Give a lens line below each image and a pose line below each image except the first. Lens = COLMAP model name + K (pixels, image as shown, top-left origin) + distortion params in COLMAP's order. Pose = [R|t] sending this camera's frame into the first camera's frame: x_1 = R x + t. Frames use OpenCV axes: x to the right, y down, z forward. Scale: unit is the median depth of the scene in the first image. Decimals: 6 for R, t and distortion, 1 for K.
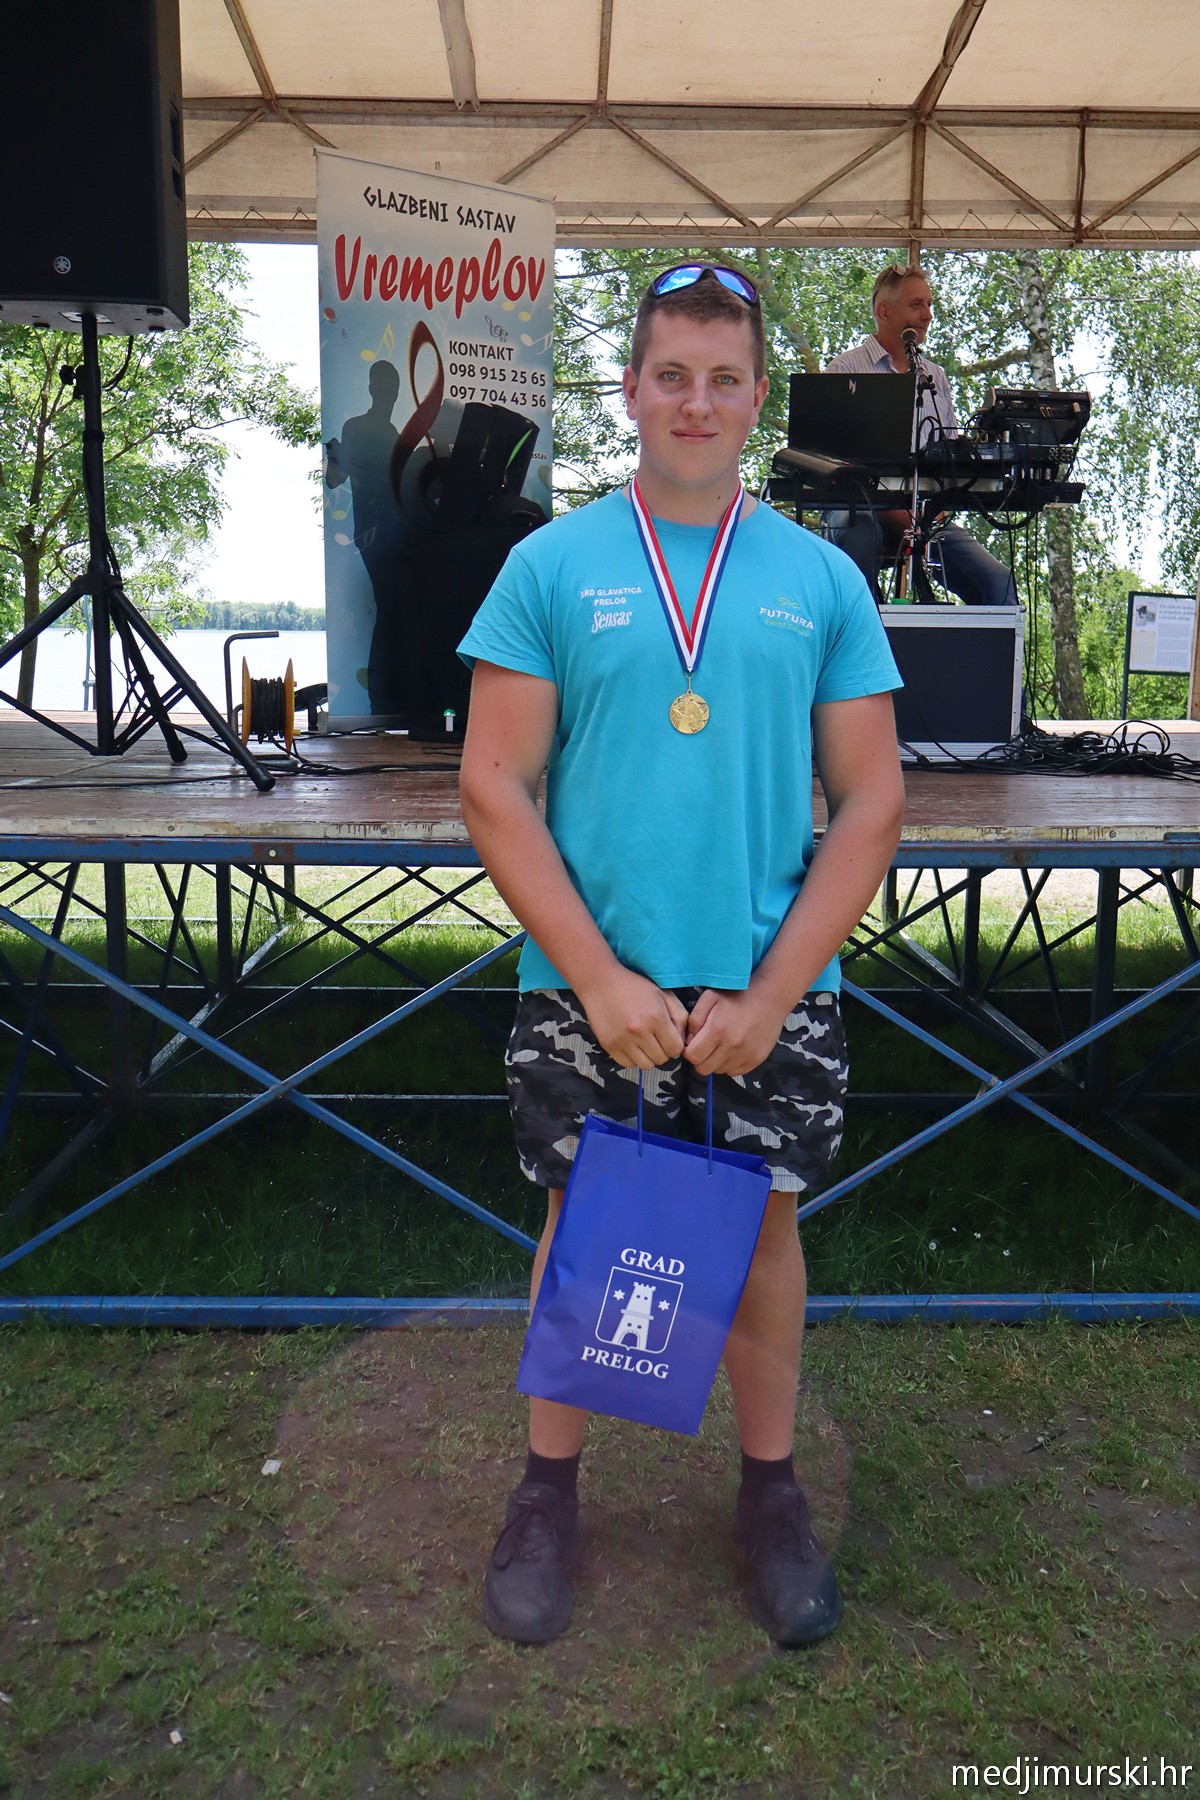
lens RADIAL K [[1647.3, 0, 628.9], [0, 1647.3, 855.8], [0, 0, 1]] dist [0.012282, 0.000000]
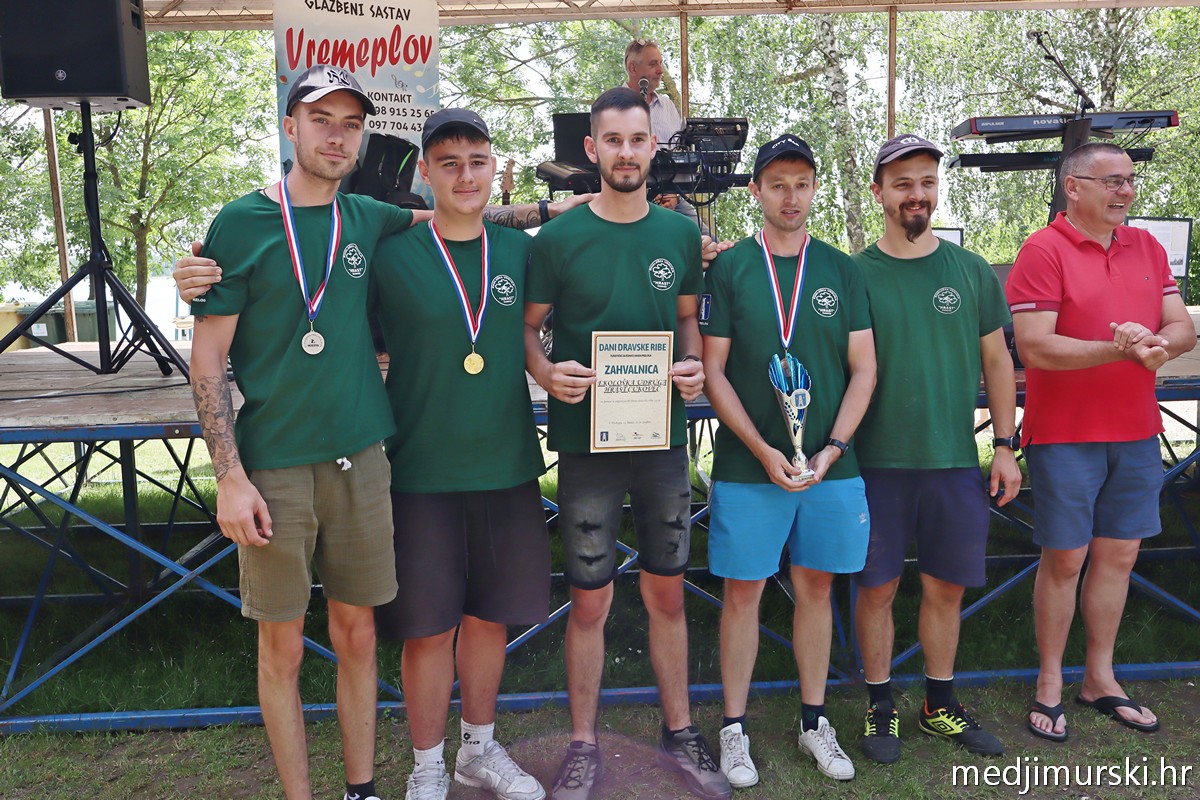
lens RADIAL K [[1191.9, 0, 621.0], [0, 1191.9, 361.4], [0, 0, 1]] dist [0.026766, 0.000000]
pose [[0.999181, -0.039709, 0.007729, 0.111666], [0.040053, 0.997891, -0.051073, 0.003603], [-0.005685, 0.051341, 0.998665, -0.100018]]
